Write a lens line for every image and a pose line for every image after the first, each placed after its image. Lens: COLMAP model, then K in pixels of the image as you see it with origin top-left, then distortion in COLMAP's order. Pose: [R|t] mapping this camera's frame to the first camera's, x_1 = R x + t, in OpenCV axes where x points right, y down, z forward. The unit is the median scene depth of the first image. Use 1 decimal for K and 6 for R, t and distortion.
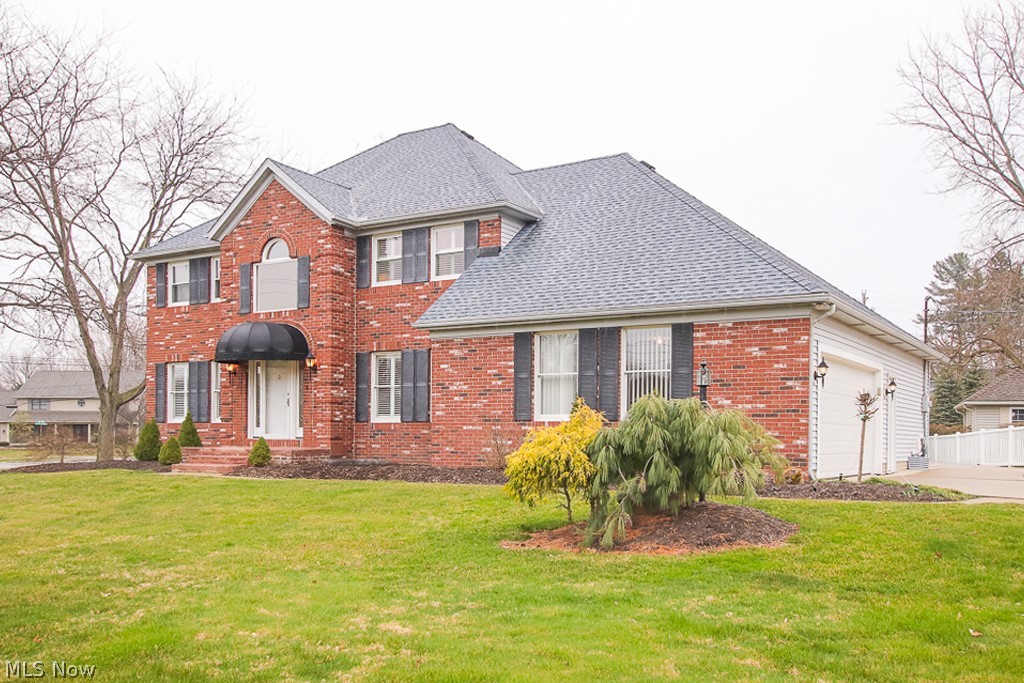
lens RADIAL K [[952.8, 0, 512.7], [0, 952.8, 336.6], [0, 0, 1]] dist [0.059230, 0.000000]
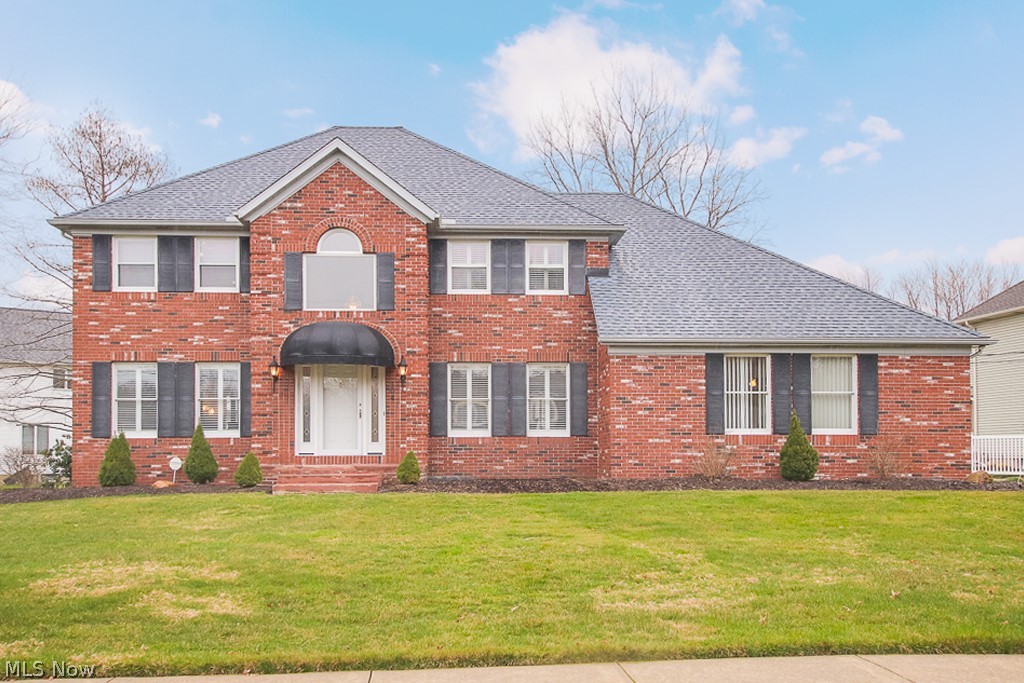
lens RADIAL K [[952.8, 0, 513.1], [0, 952.8, 344.2], [0, 0, 1]] dist [0.059230, 0.000000]
pose [[0.814649, 0.062916, 0.576532, -0.656639], [-0.050610, 0.998018, -0.037399, 0.030962], [-0.577742, 0.001289, 0.816218, 0.195831]]
